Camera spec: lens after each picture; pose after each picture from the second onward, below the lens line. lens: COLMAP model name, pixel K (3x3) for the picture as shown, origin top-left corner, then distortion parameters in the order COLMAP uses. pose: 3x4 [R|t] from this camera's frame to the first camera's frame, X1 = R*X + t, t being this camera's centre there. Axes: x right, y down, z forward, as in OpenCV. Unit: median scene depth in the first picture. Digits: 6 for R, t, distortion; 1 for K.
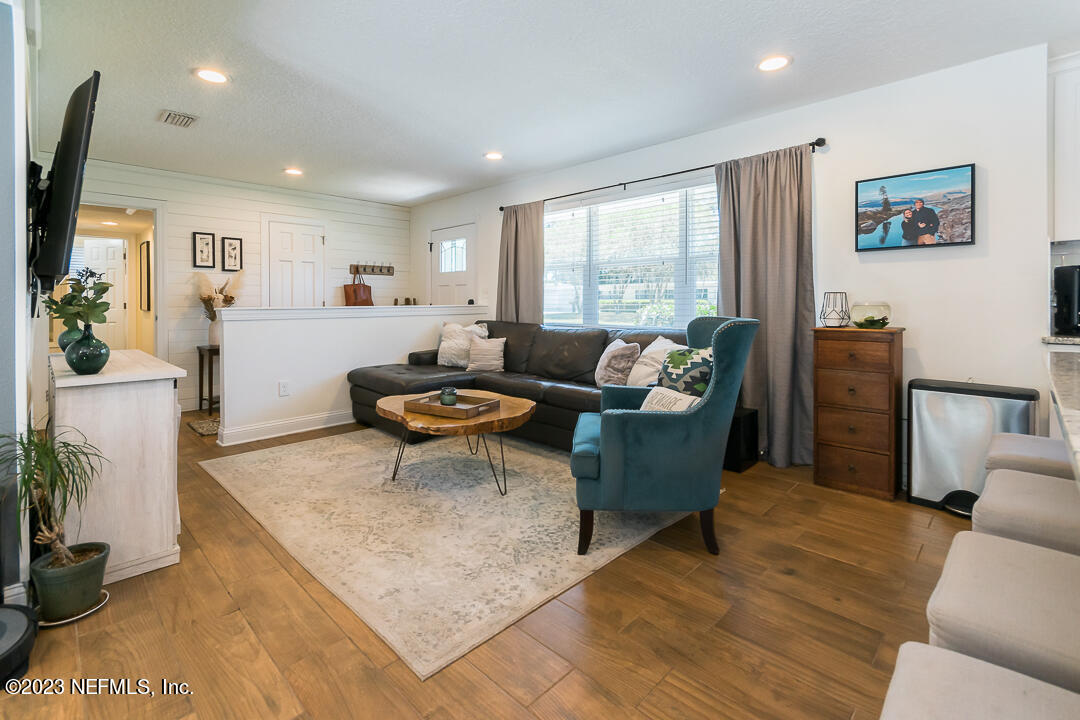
lens RADIAL K [[488.7, 0, 535.1], [0, 488.7, 308.6], [0, 0, 1]] dist [0.003656, -0.002319]
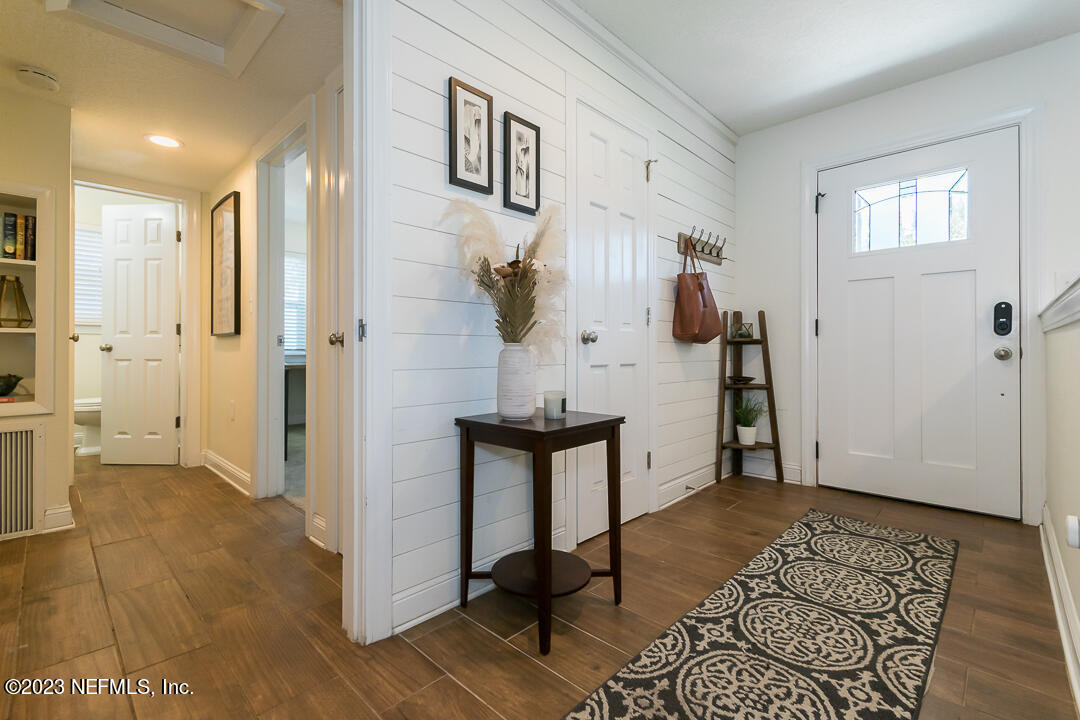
lens RADIAL K [[488.7, 0, 539.0], [0, 488.7, 352.1], [0, 0, 1]] dist [0.003656, -0.002319]
pose [[0.999991, 0.001147, 0.004049, -0.610882], [-0.001109, 0.999956, -0.009300, 0.033879], [-0.004060, 0.009296, 0.999949, 0.635789]]
